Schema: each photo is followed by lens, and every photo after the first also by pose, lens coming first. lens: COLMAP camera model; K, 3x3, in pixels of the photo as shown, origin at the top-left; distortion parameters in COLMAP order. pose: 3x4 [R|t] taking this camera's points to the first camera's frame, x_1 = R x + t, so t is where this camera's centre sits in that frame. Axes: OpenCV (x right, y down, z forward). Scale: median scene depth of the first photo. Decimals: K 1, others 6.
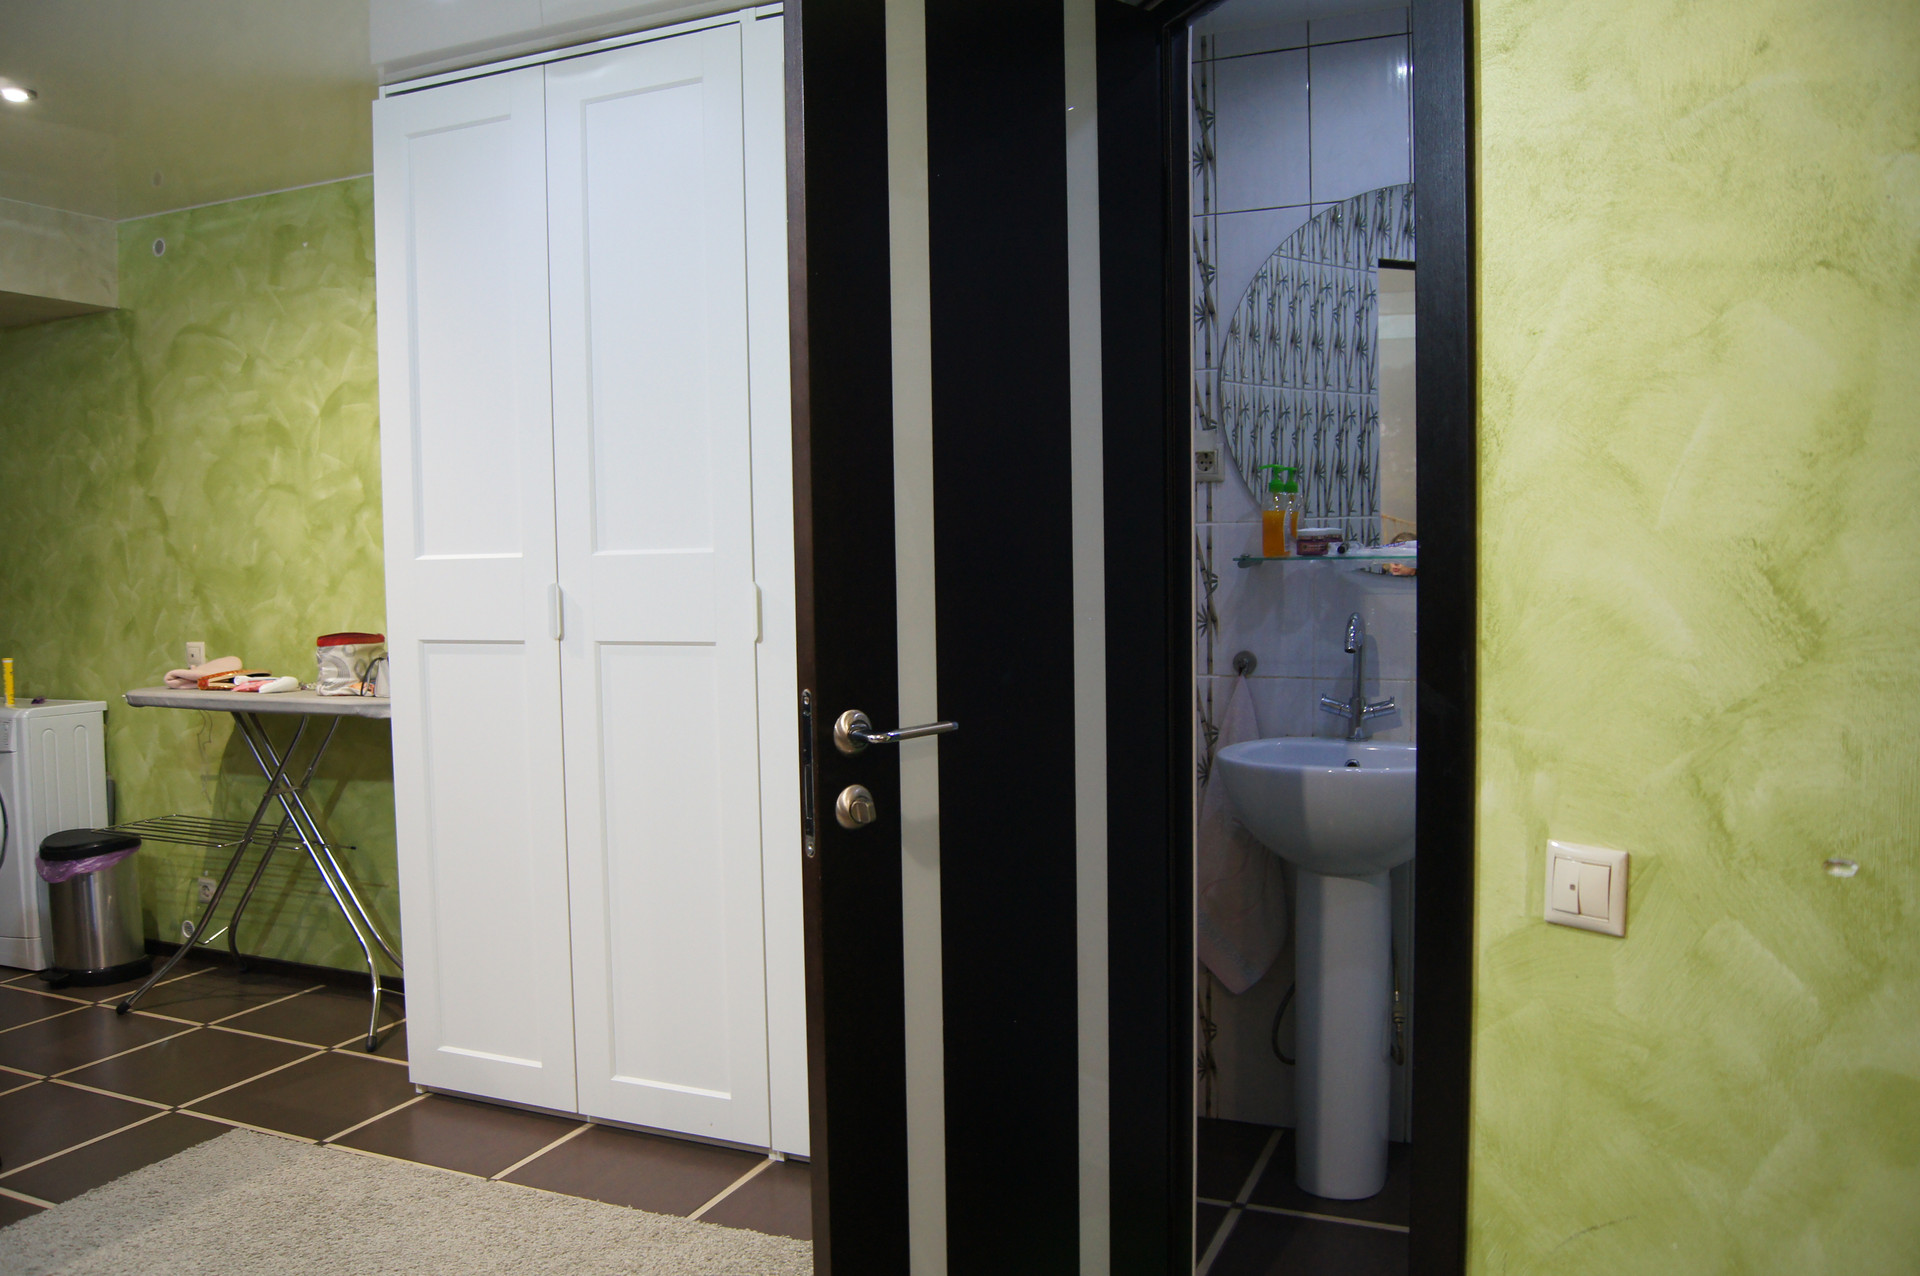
lens RADIAL K [[1489.9, 0, 950.3], [0, 1489.9, 644.6], [0, 0, 1]] dist [-0.080582, 0.010930]
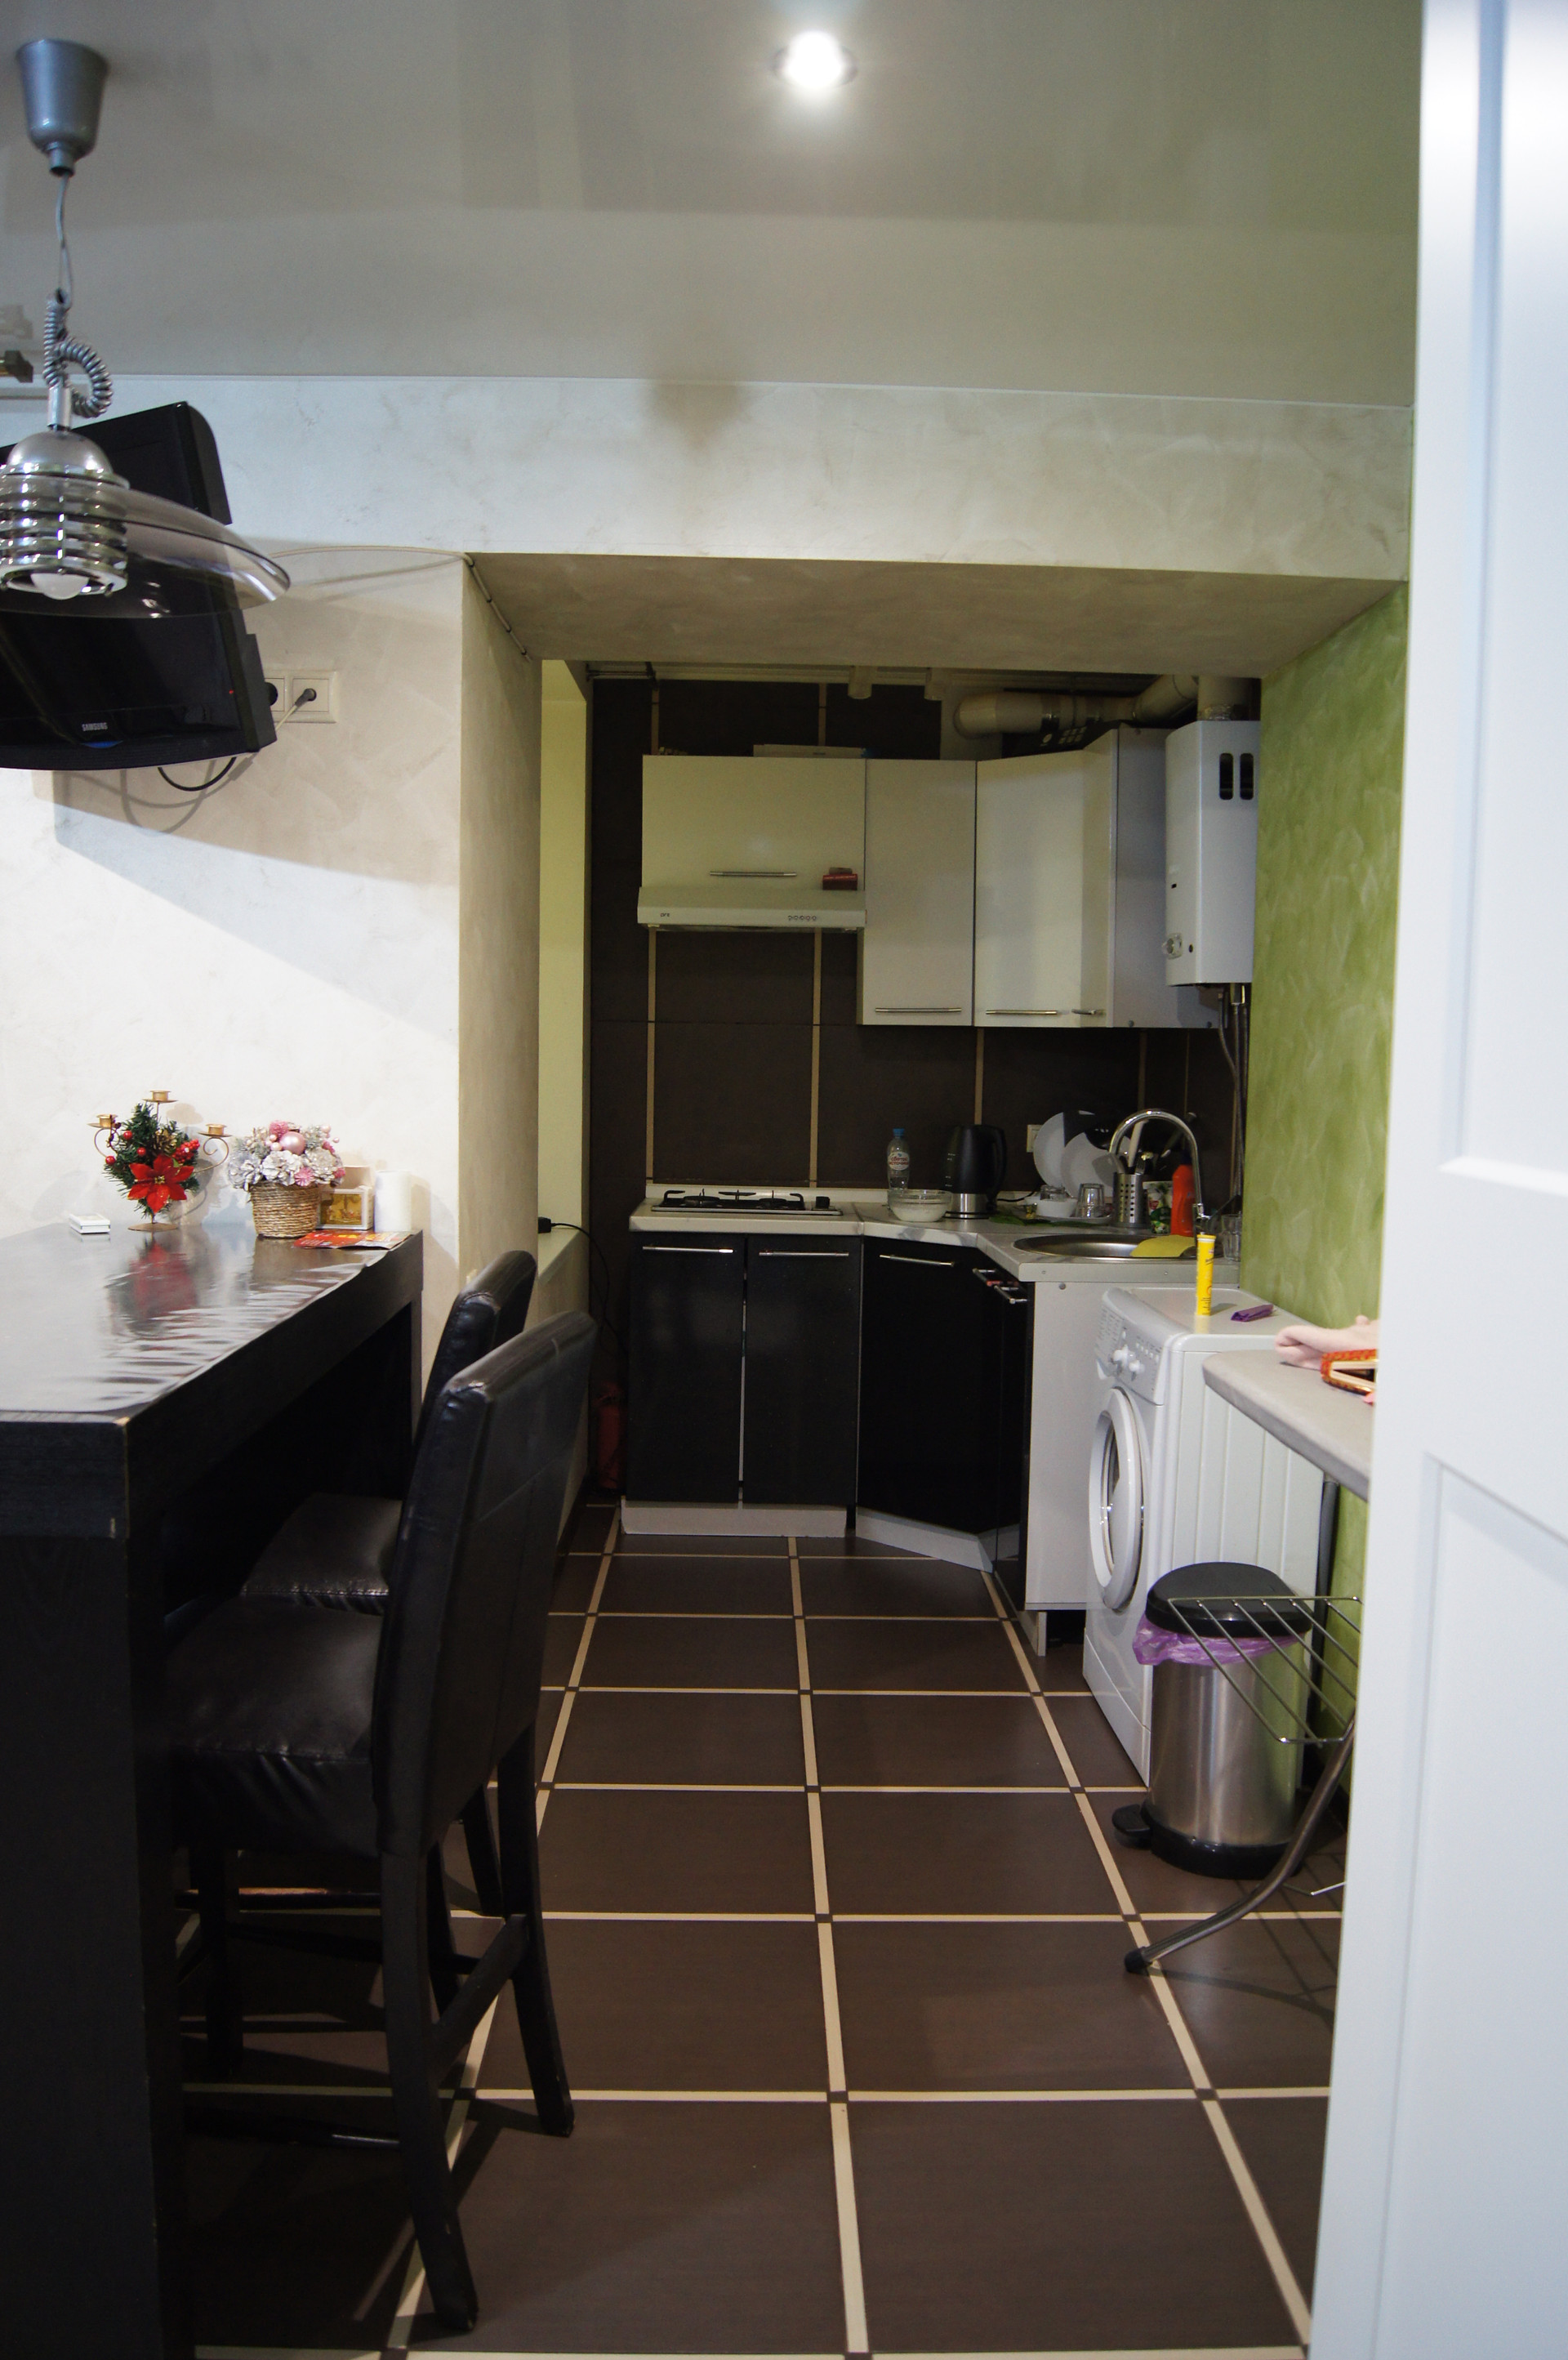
lens RADIAL K [[1831.1, 0, 798.7], [0, 1831.1, 1179.6], [0, 0, 1]] dist [-0.080582, 0.010930]
pose [[0.426147, 0.099003, -0.899220, -0.083643], [-0.079546, 0.994244, 0.071768, -0.056471], [0.901150, 0.040946, 0.431569, 0.594266]]
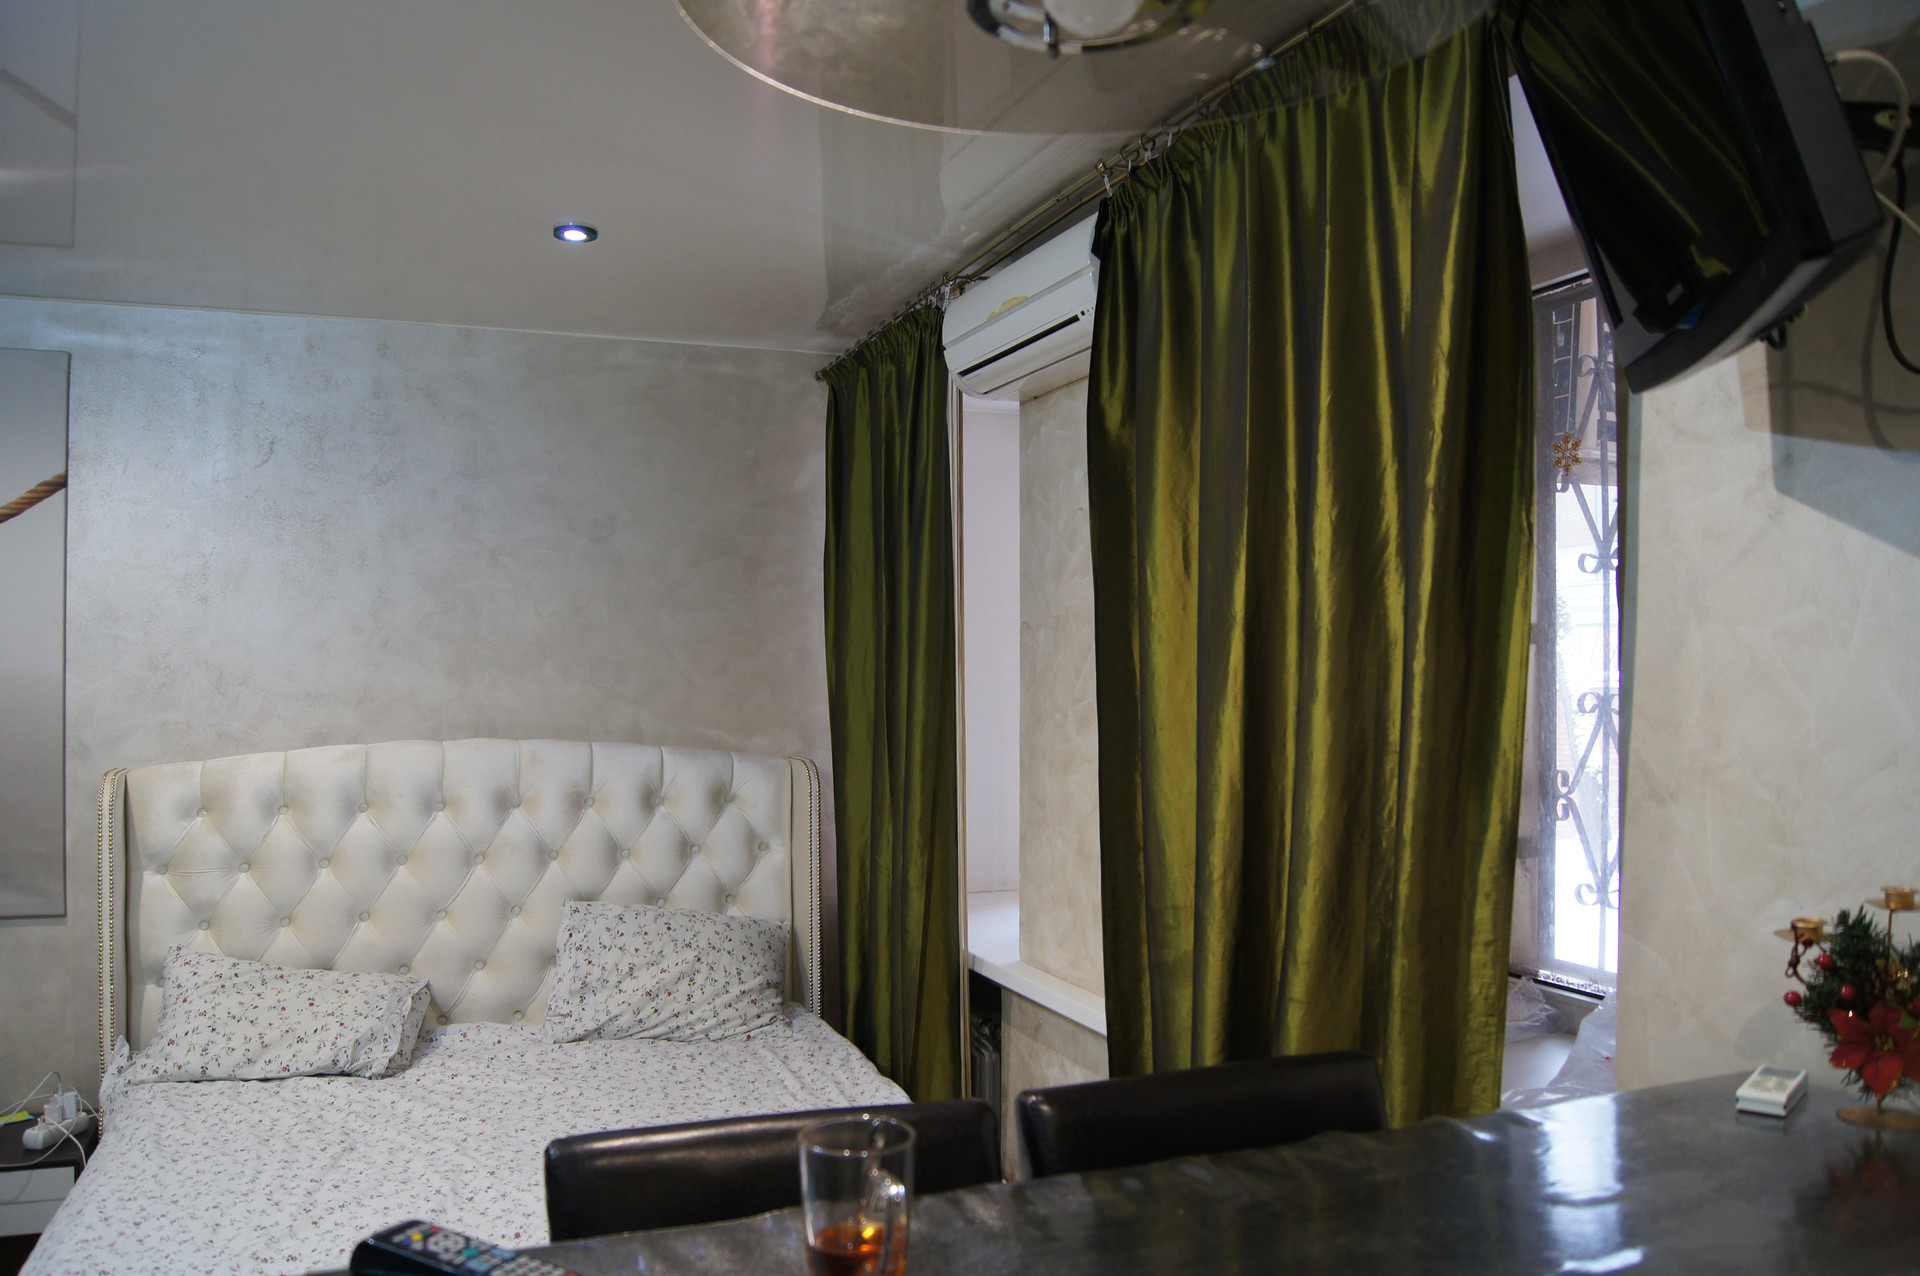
lens RADIAL K [[1489.9, 0, 955.6], [0, 1489.9, 655.1], [0, 0, 1]] dist [-0.080582, 0.010930]
pose [[-0.697305, 0.001116, -0.716774, -0.428612], [-0.035474, 0.998720, 0.036066, -0.076994], [0.715896, 0.050576, -0.696373, 0.740068]]
